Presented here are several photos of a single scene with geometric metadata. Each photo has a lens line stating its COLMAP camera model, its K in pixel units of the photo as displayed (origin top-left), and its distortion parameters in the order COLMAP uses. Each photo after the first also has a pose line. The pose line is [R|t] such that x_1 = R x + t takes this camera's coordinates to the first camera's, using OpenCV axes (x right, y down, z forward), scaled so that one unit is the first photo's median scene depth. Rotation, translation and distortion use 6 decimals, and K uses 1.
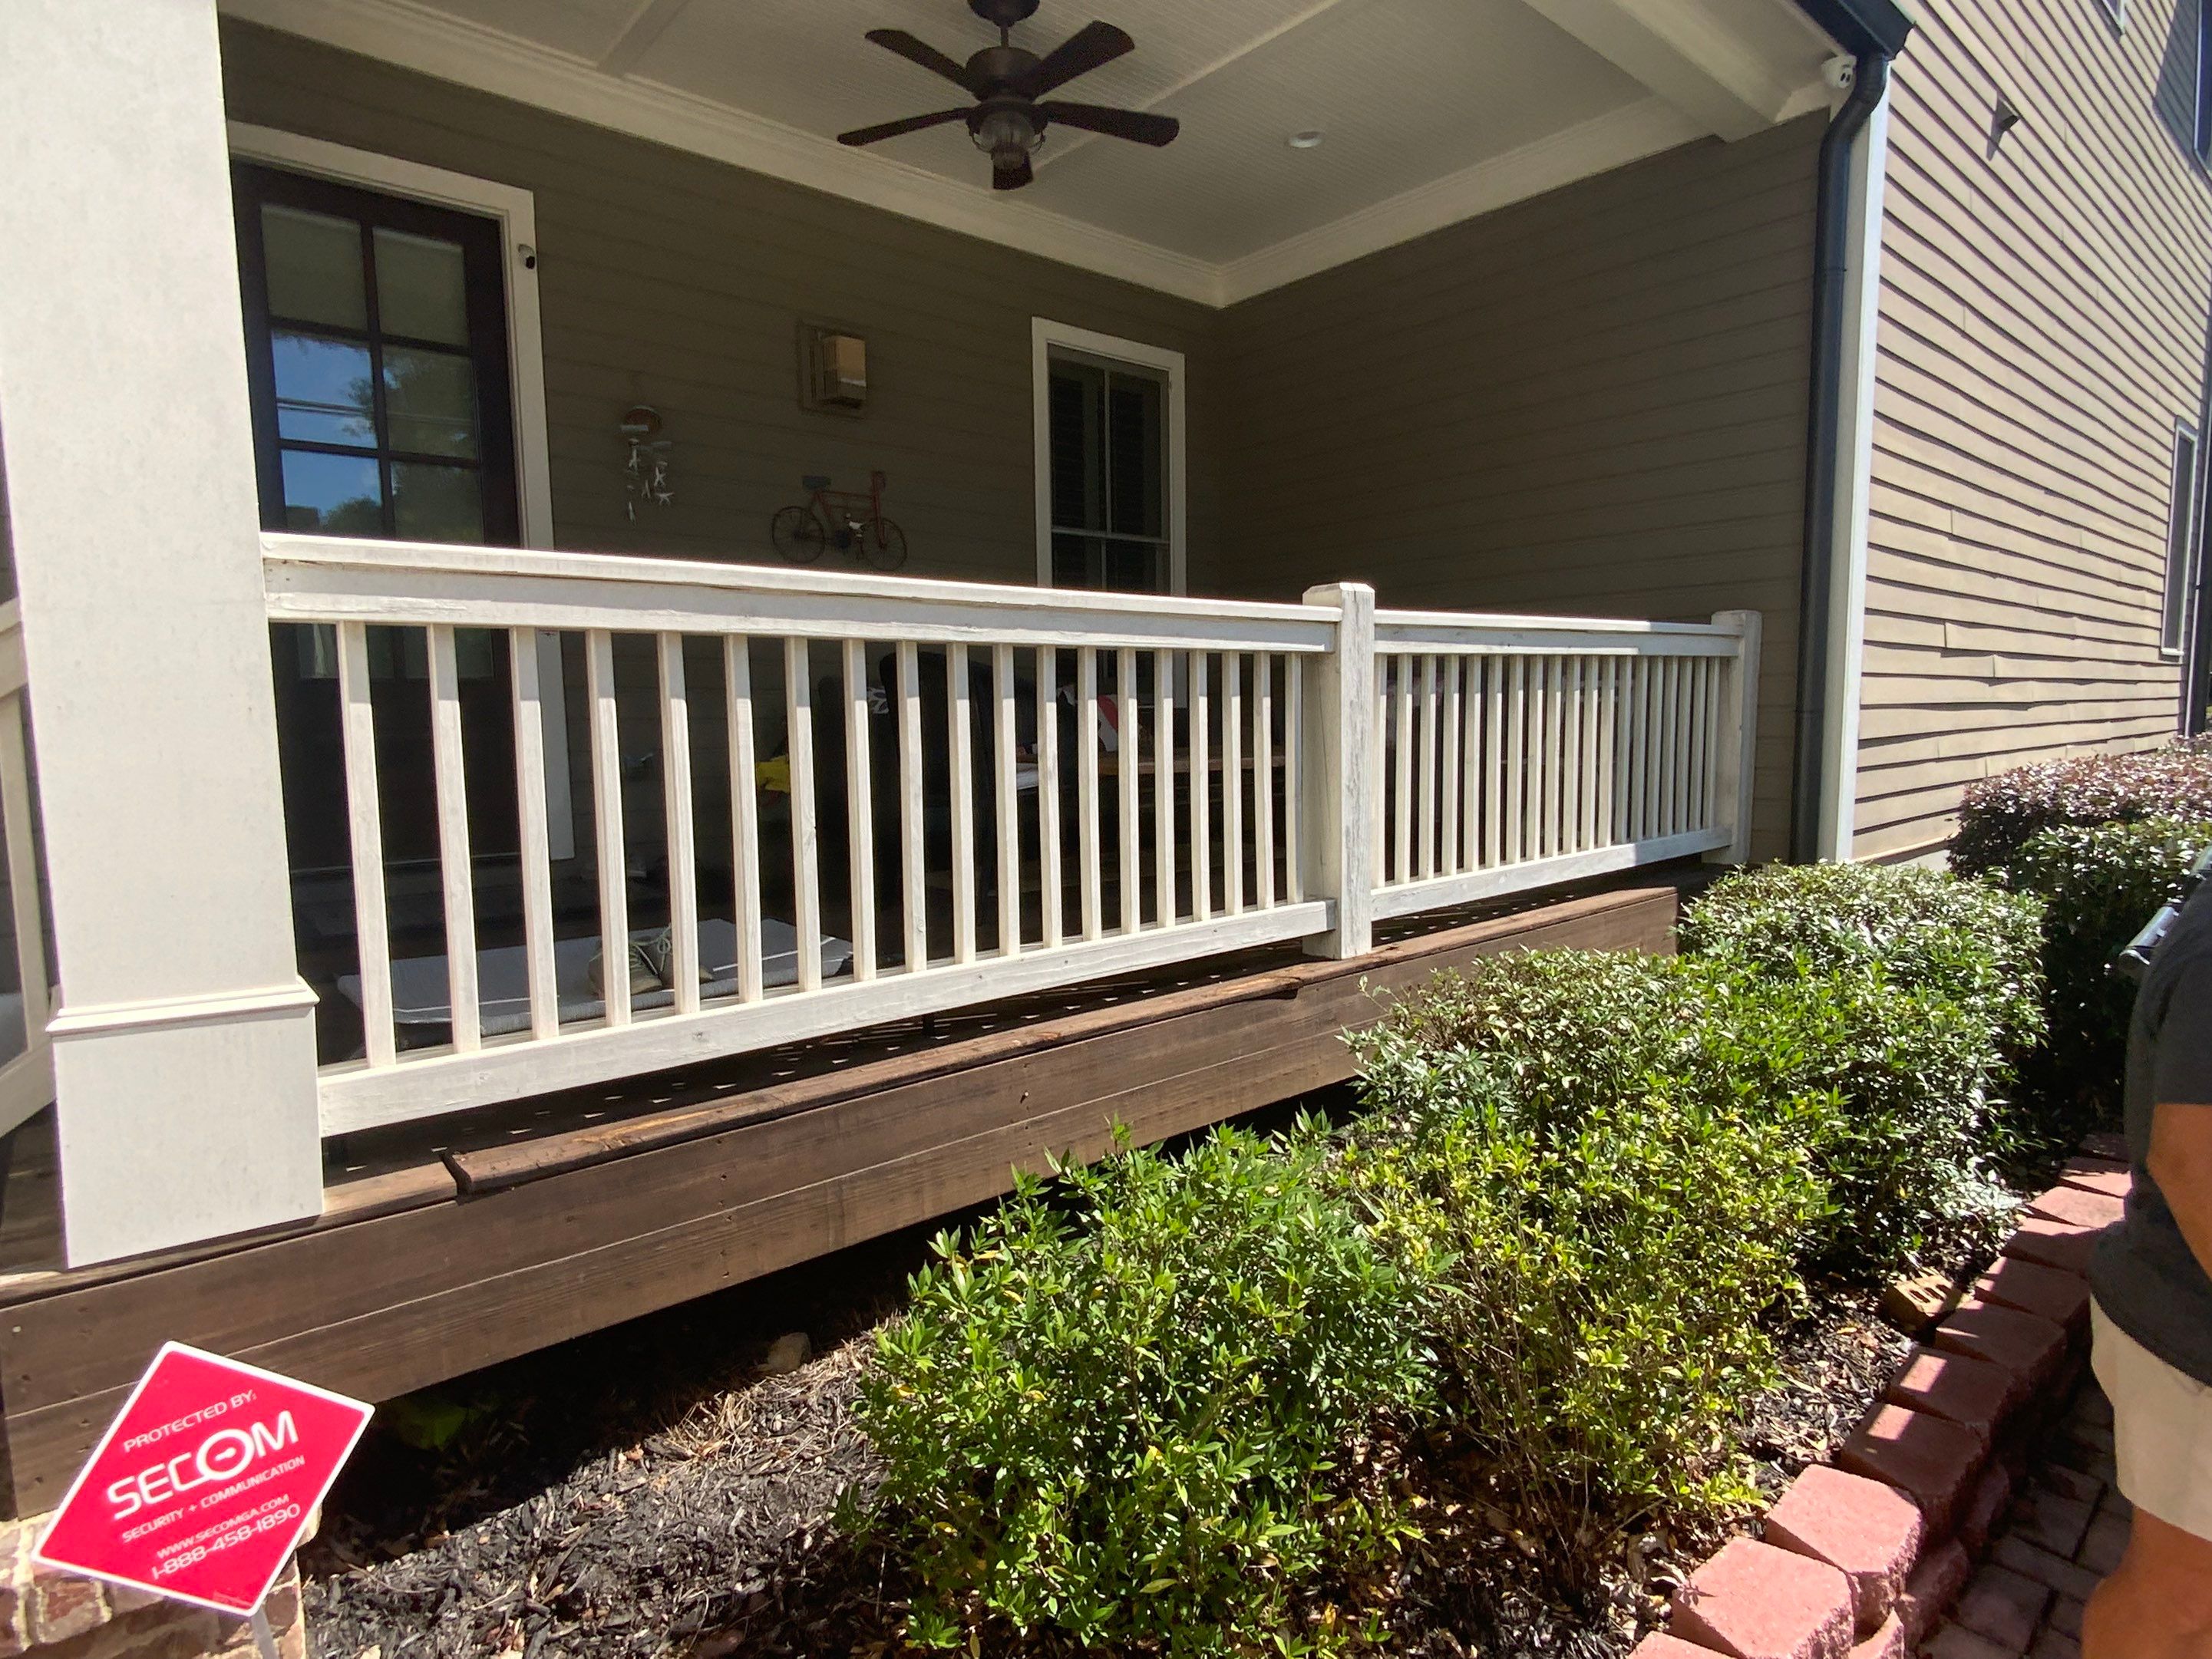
lens RADIAL K [[1222.4, 0, 1095.2], [0, 1222.4, 835.5], [0, 0, 1]] dist [0.003353, -0.002851]
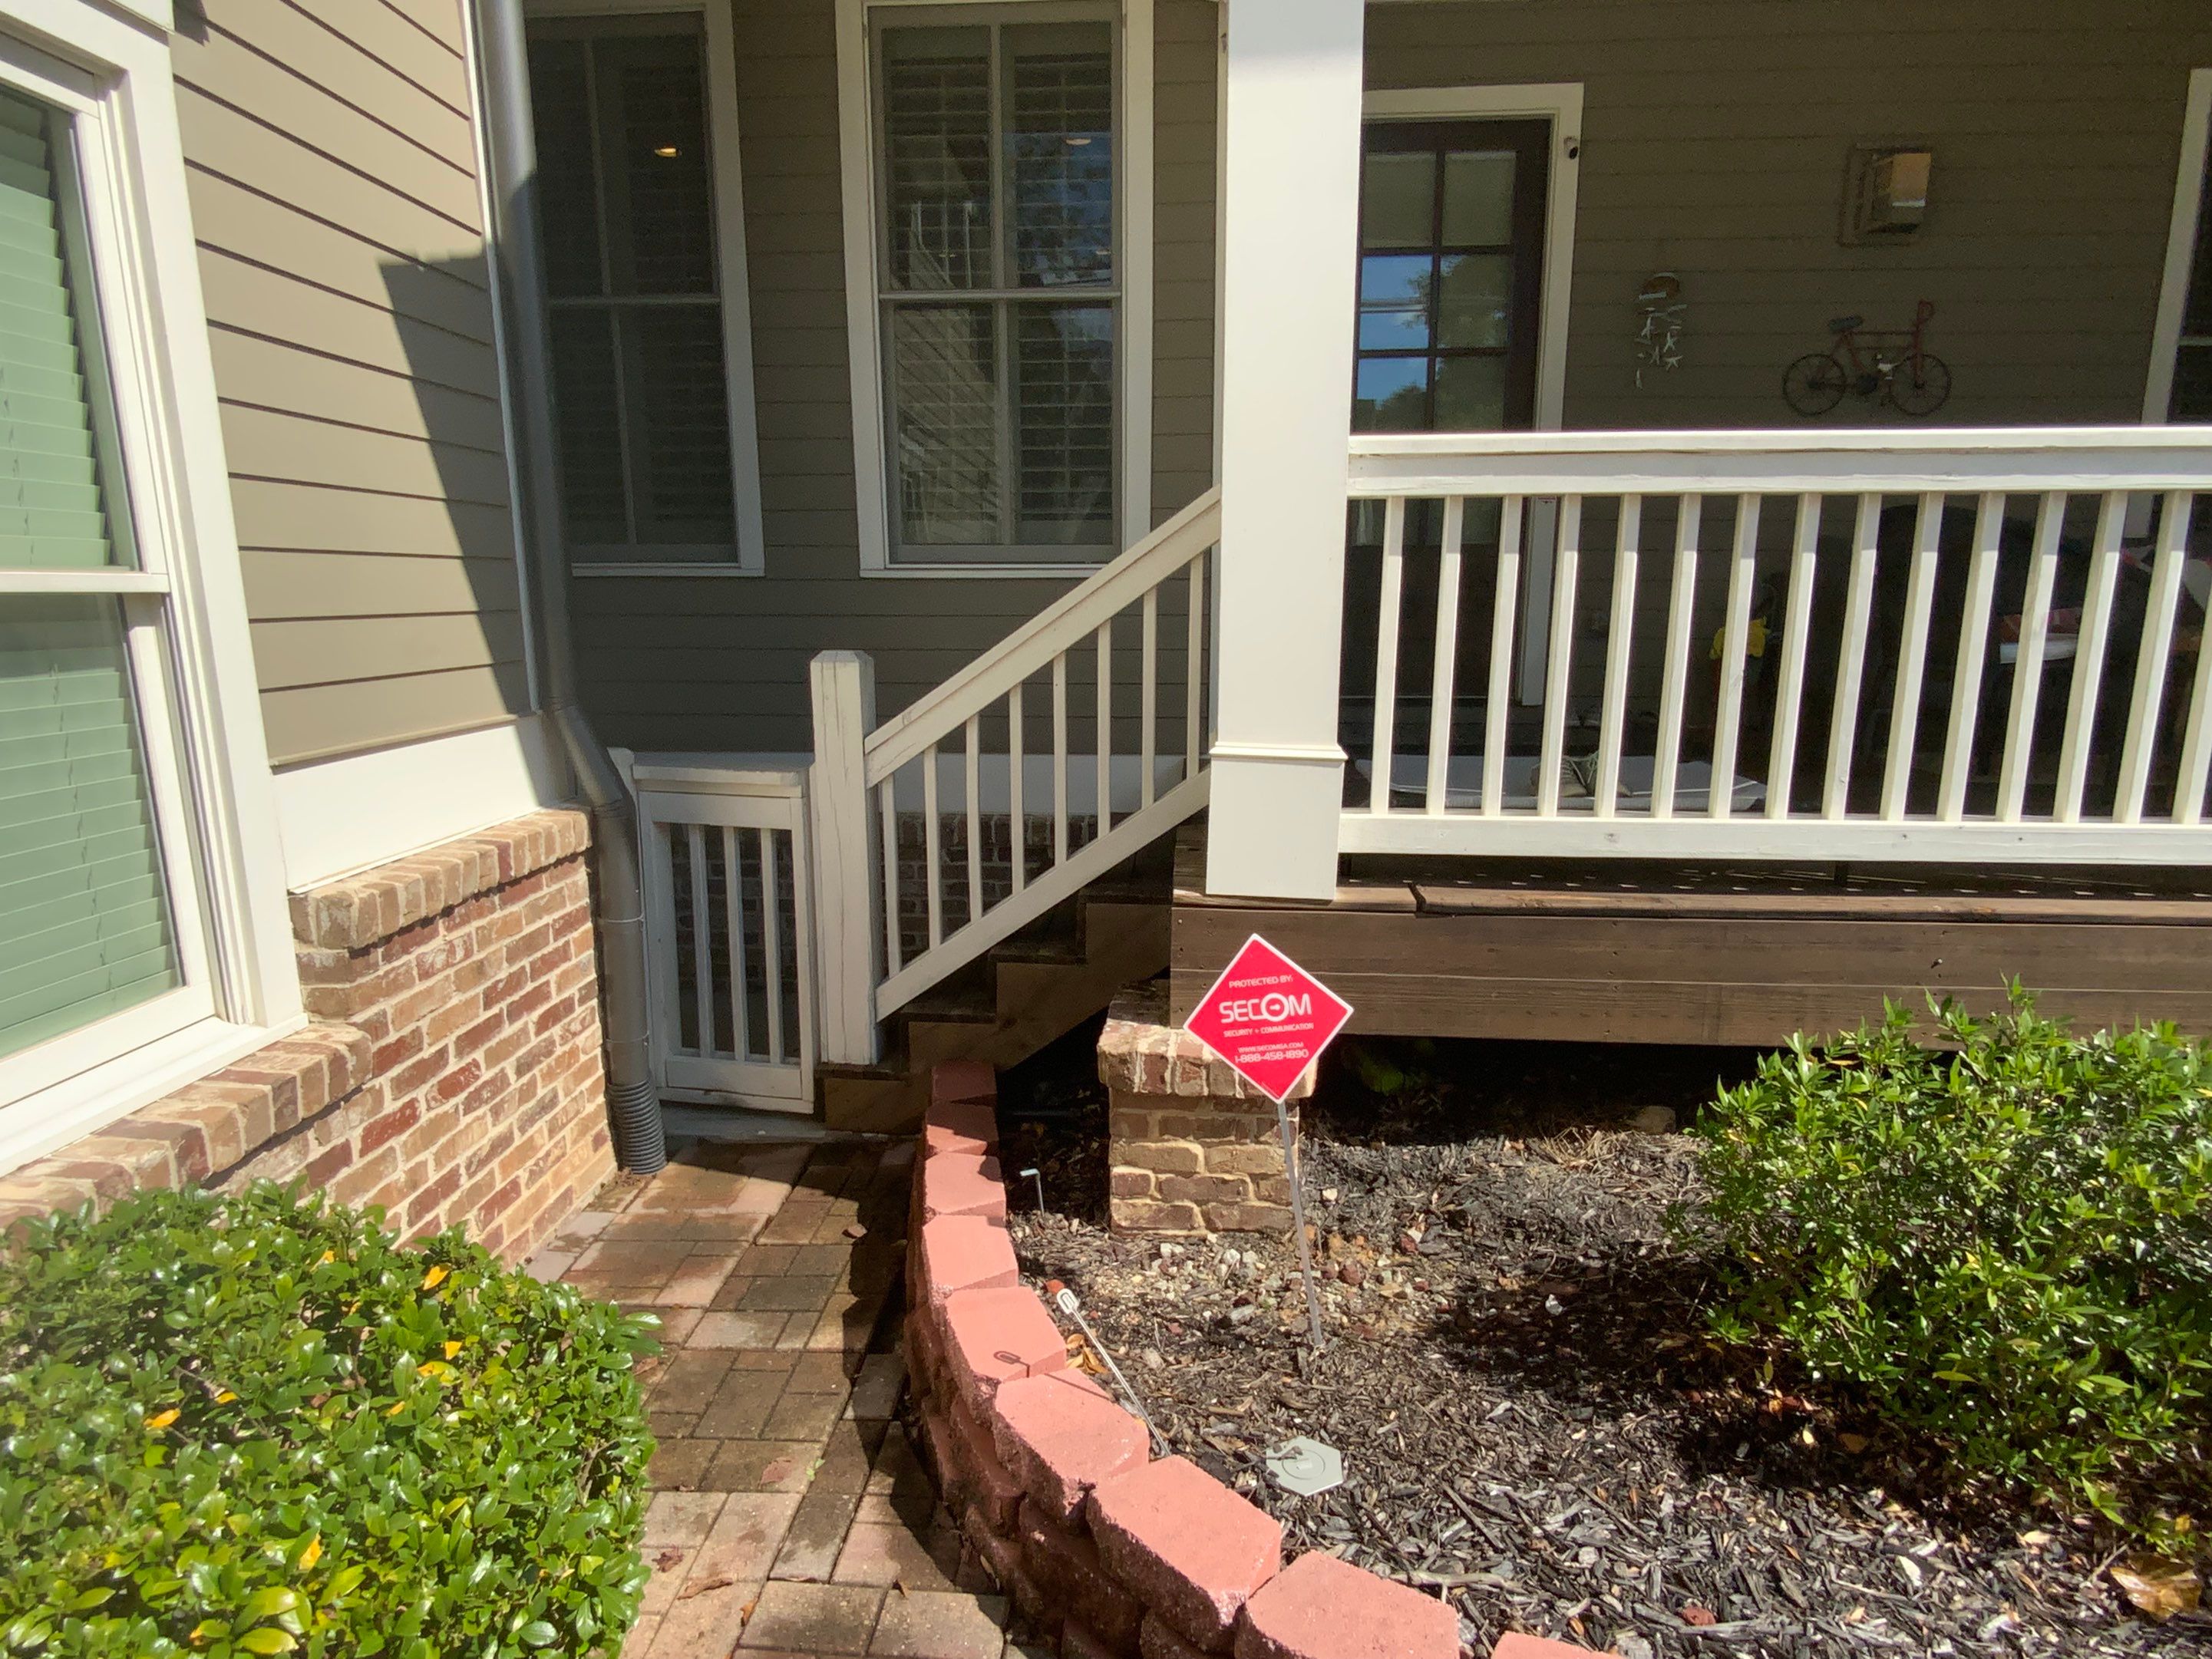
lens RADIAL K [[1222.4, 0, 1095.2], [0, 1222.4, 835.5], [0, 0, 1]] dist [0.003353, -0.002851]
pose [[0.717068, 0.146223, -0.681492, 0.143045], [-0.074205, 0.988205, 0.133954, 0.041284], [0.693041, -0.045483, 0.719462, -0.237246]]
